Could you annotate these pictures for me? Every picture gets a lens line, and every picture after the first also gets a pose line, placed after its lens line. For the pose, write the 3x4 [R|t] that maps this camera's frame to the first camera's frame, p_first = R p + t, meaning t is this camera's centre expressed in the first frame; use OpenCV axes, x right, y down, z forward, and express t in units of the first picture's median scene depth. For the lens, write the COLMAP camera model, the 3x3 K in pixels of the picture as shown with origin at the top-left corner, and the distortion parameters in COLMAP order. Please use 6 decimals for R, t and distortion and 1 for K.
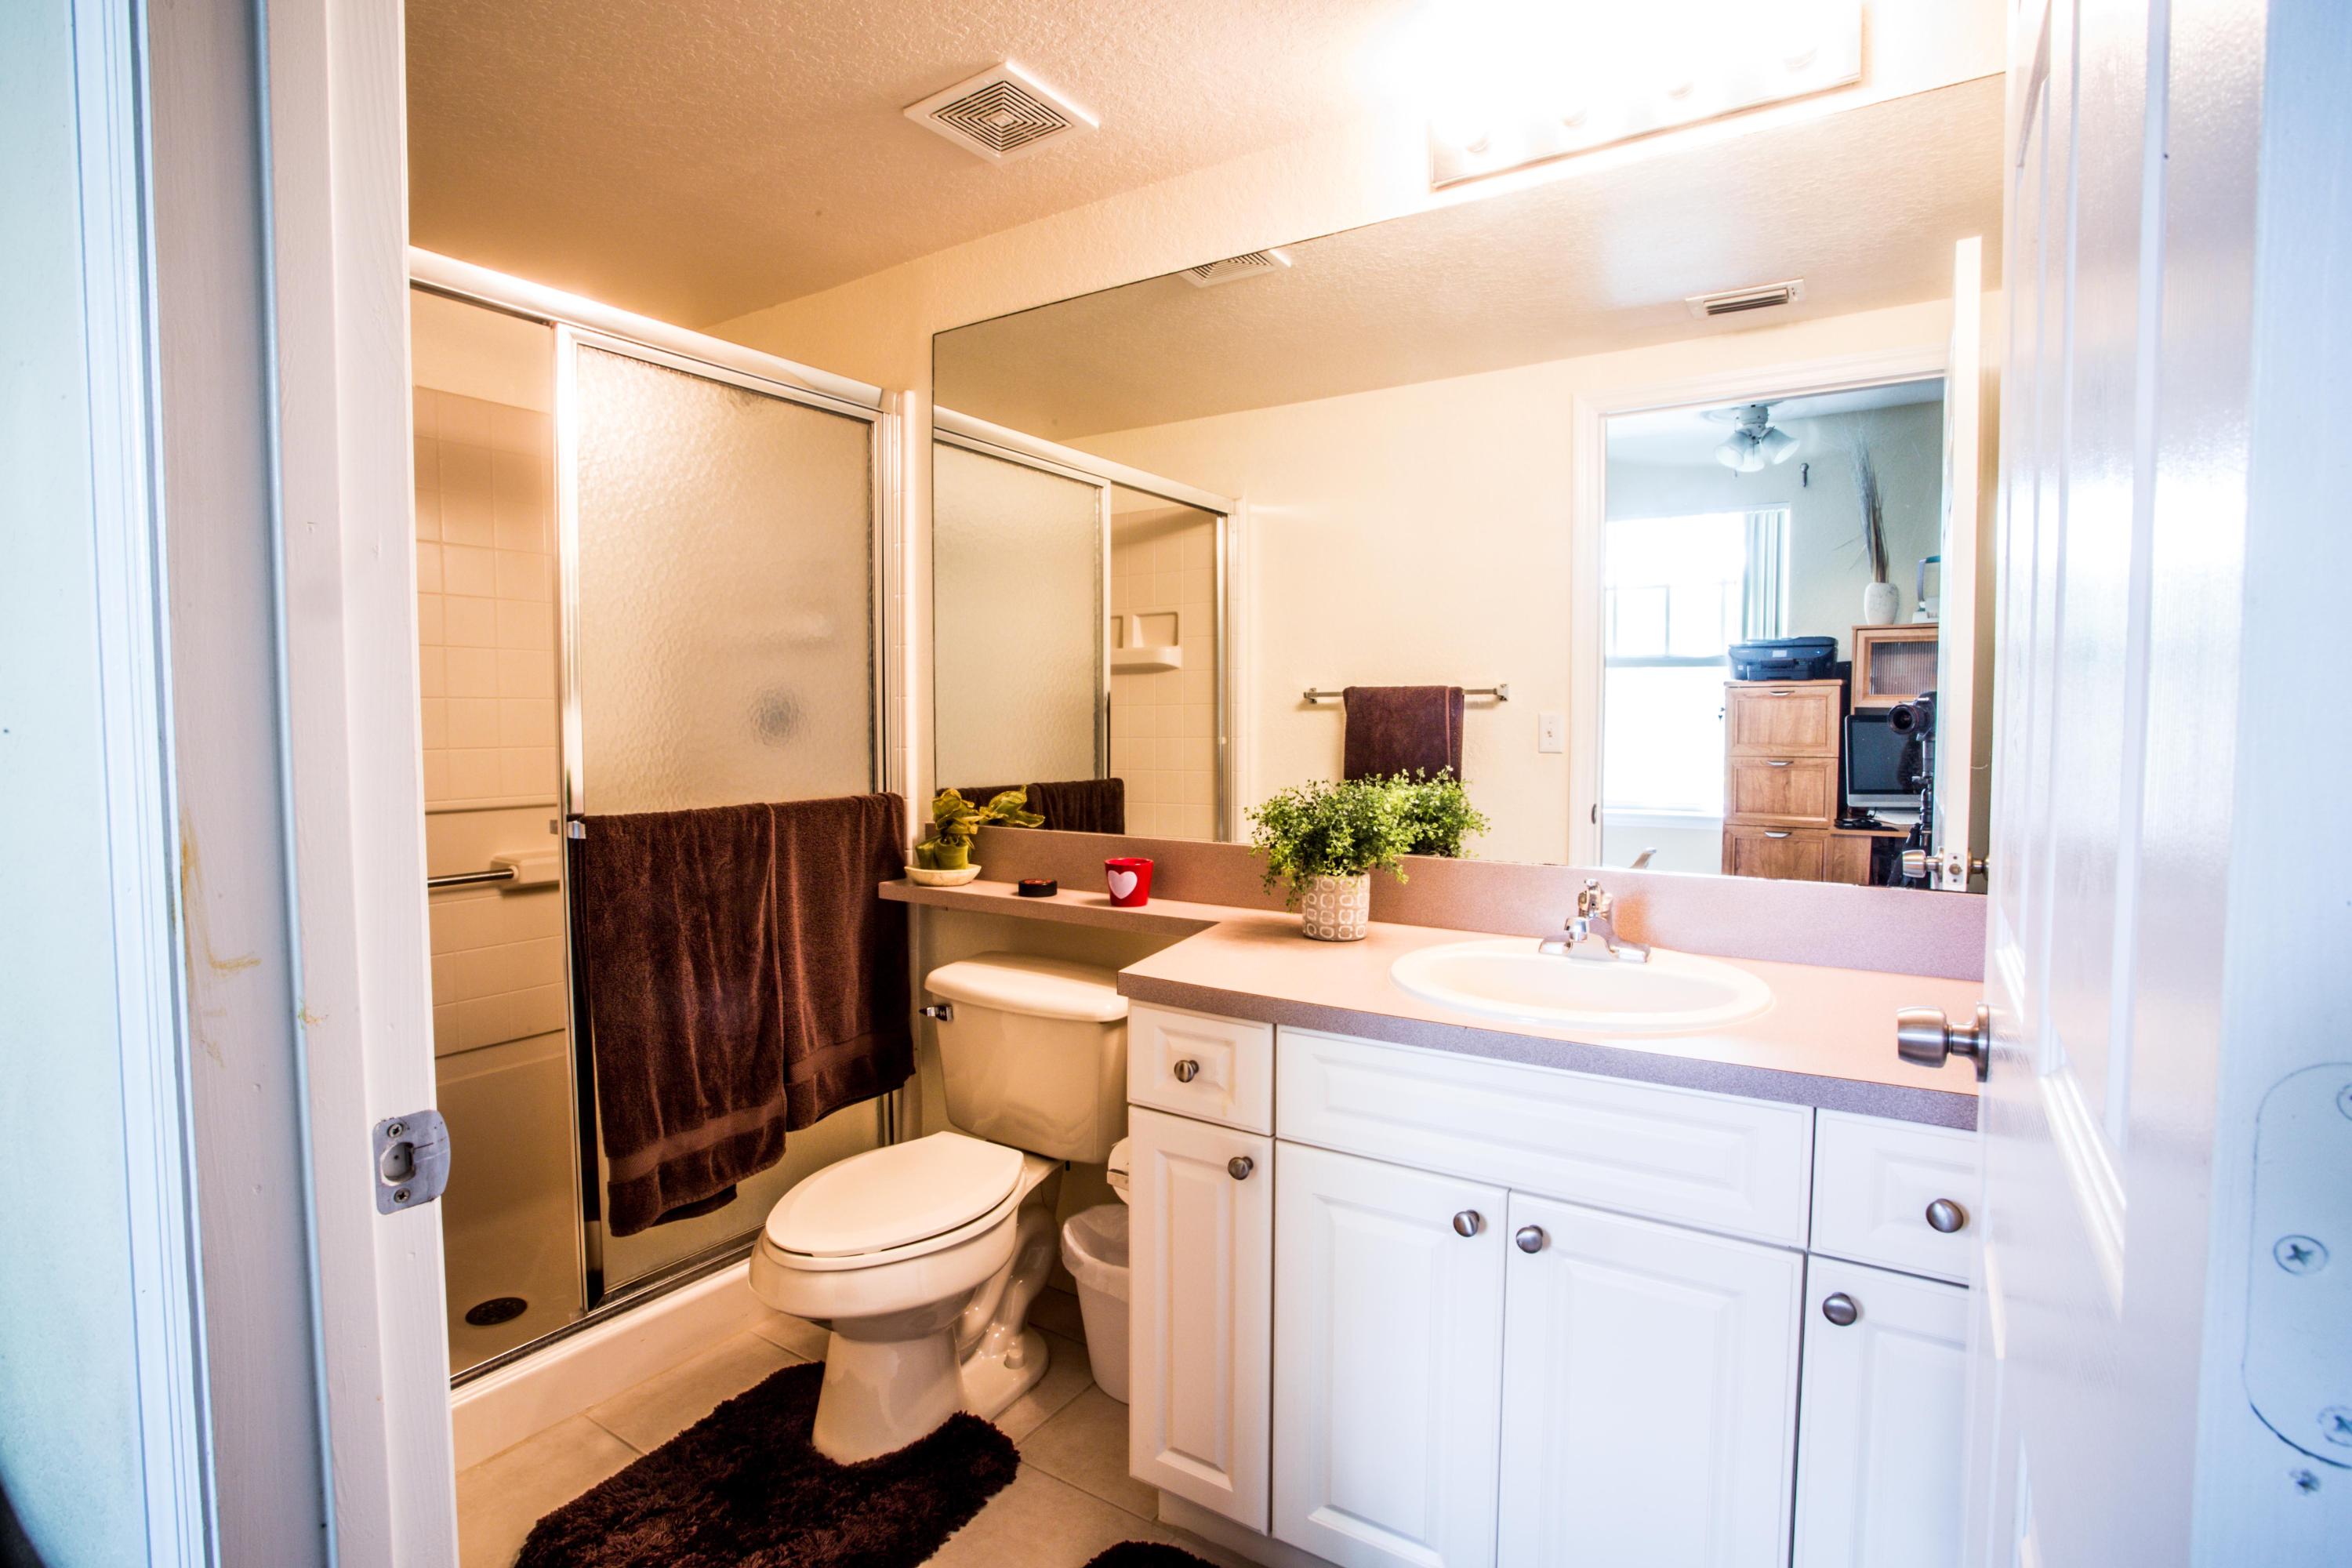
lens RADIAL K [[1140.7, 0, 1177.4], [0, 1140.7, 776.7], [0, 0, 1]] dist [-0.053578, 0.022025]
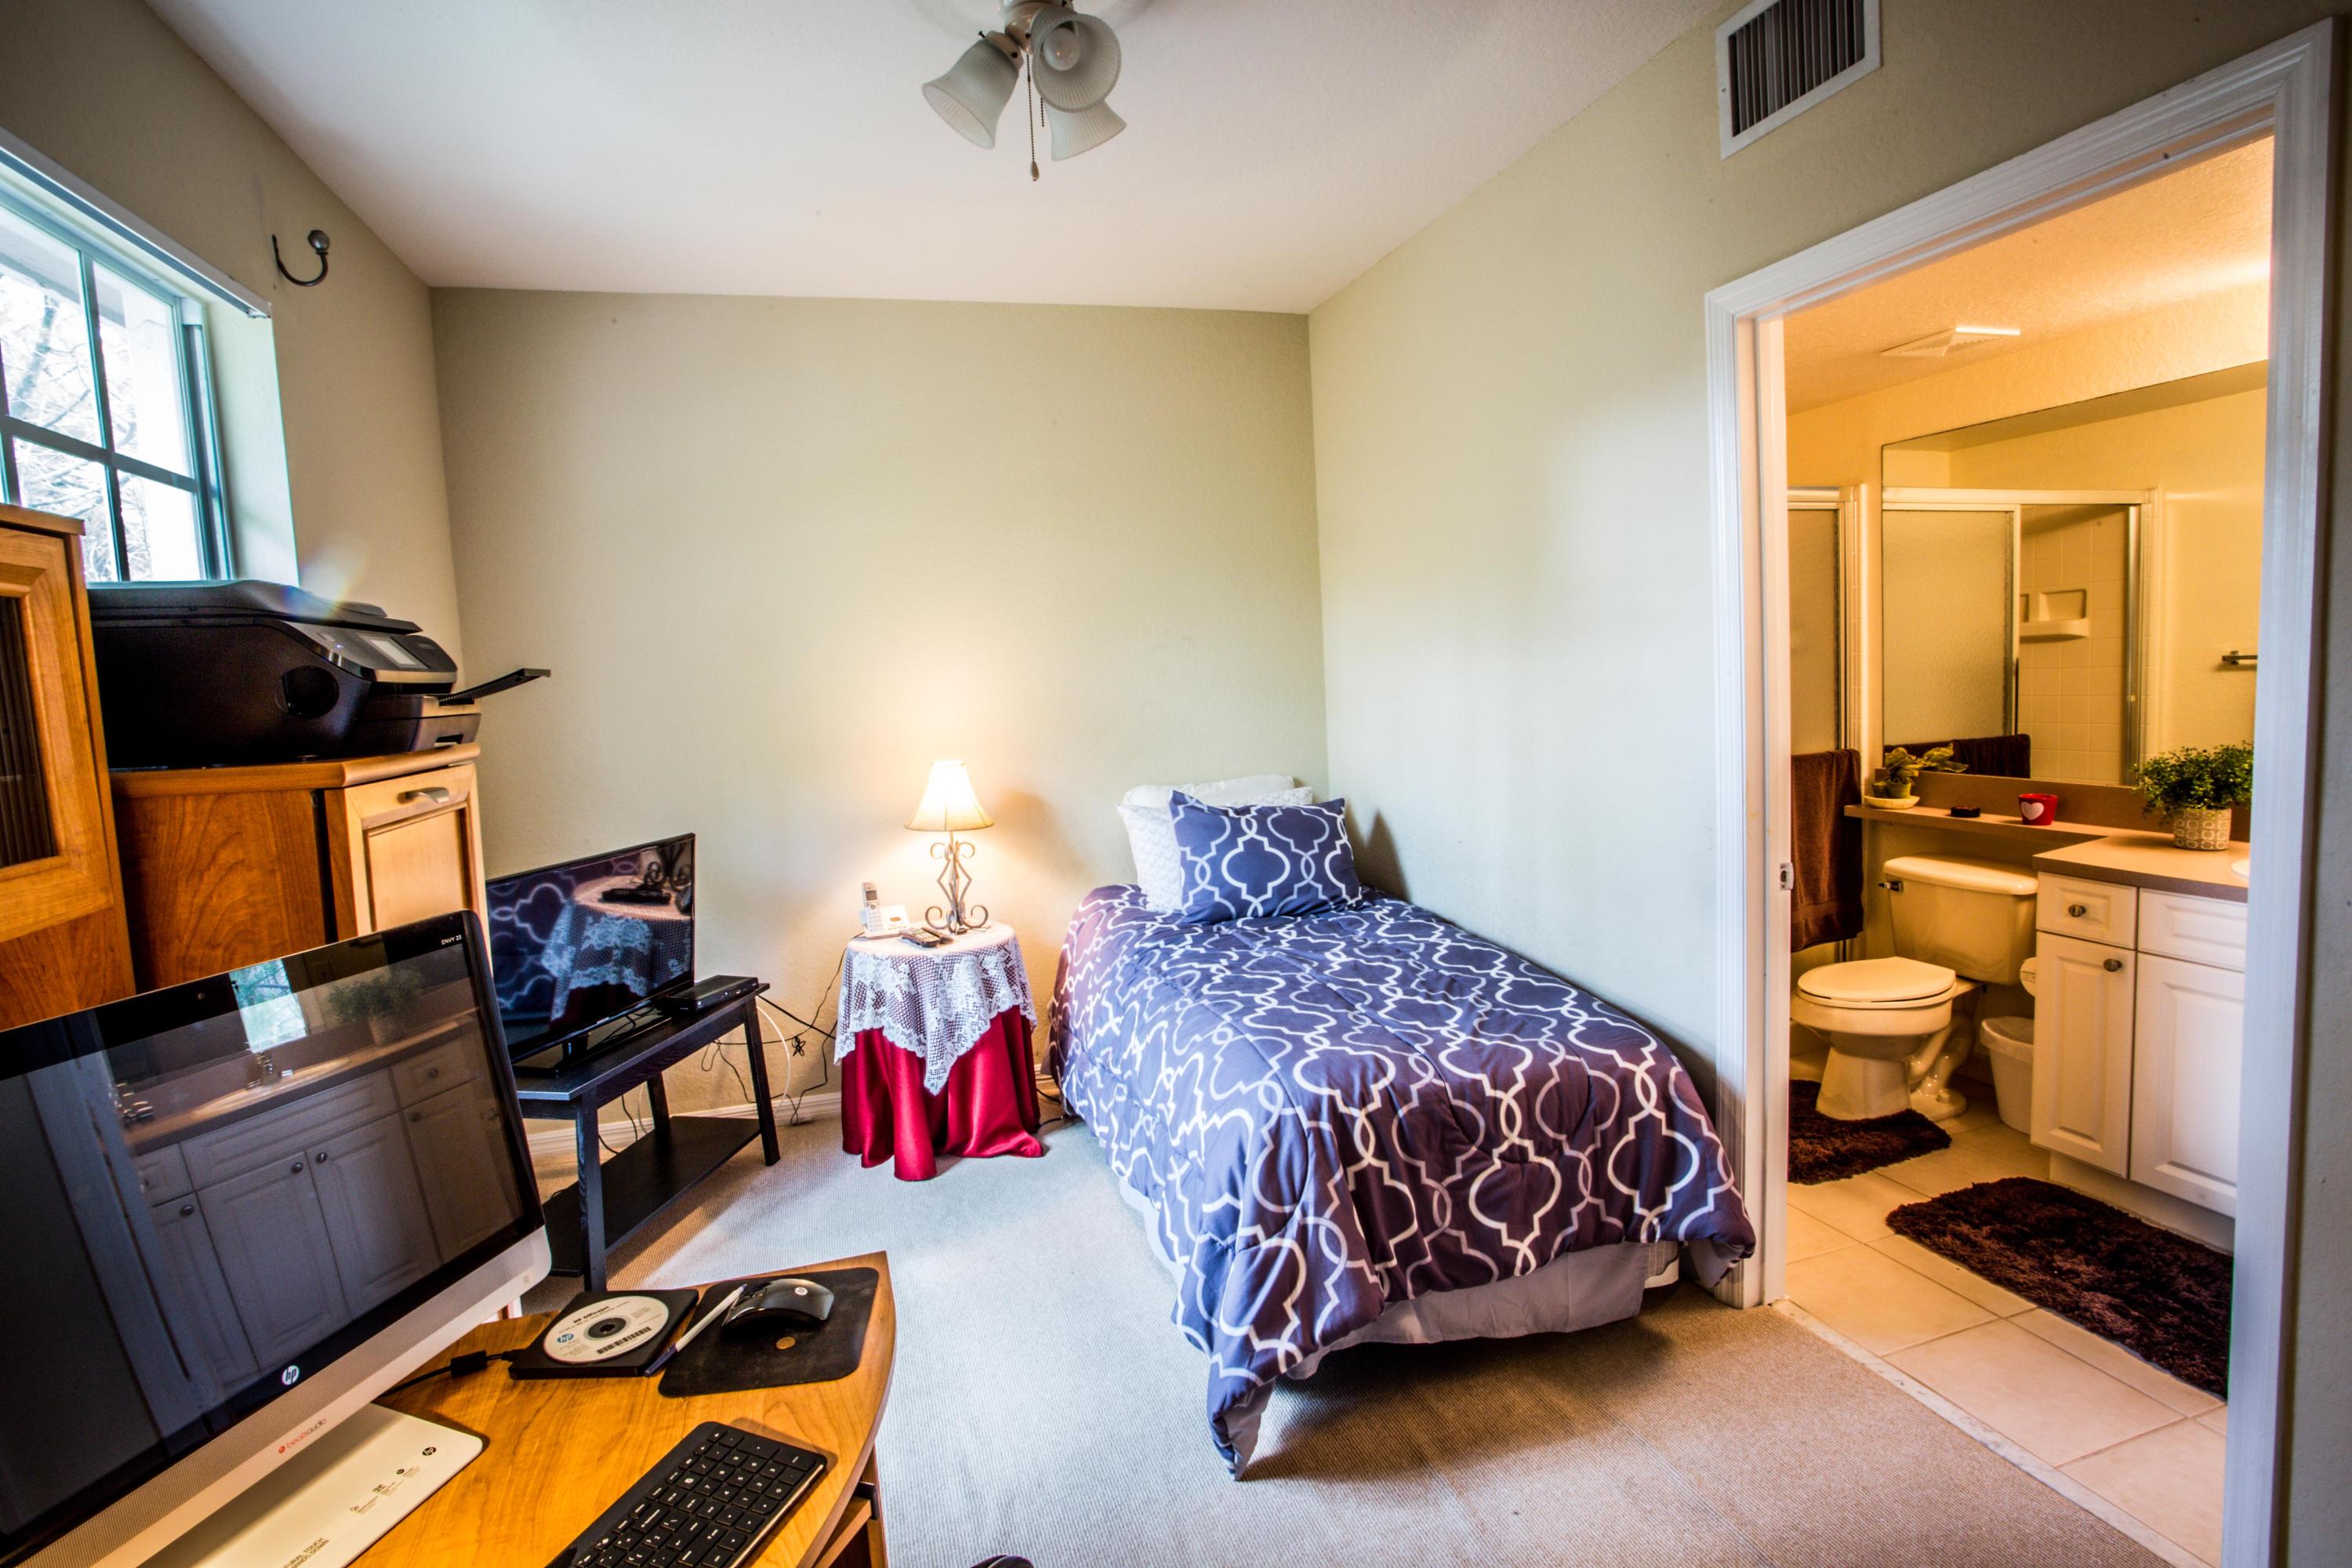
lens RADIAL K [[1140.7, 0, 1177.4], [0, 1140.7, 776.7], [0, 0, 1]] dist [-0.053578, 0.022025]
pose [[0.771280, 0.018713, -0.636221, 0.017614], [0.020513, 0.998318, 0.054232, -0.058097], [0.636165, -0.054879, 0.769598, -0.901616]]
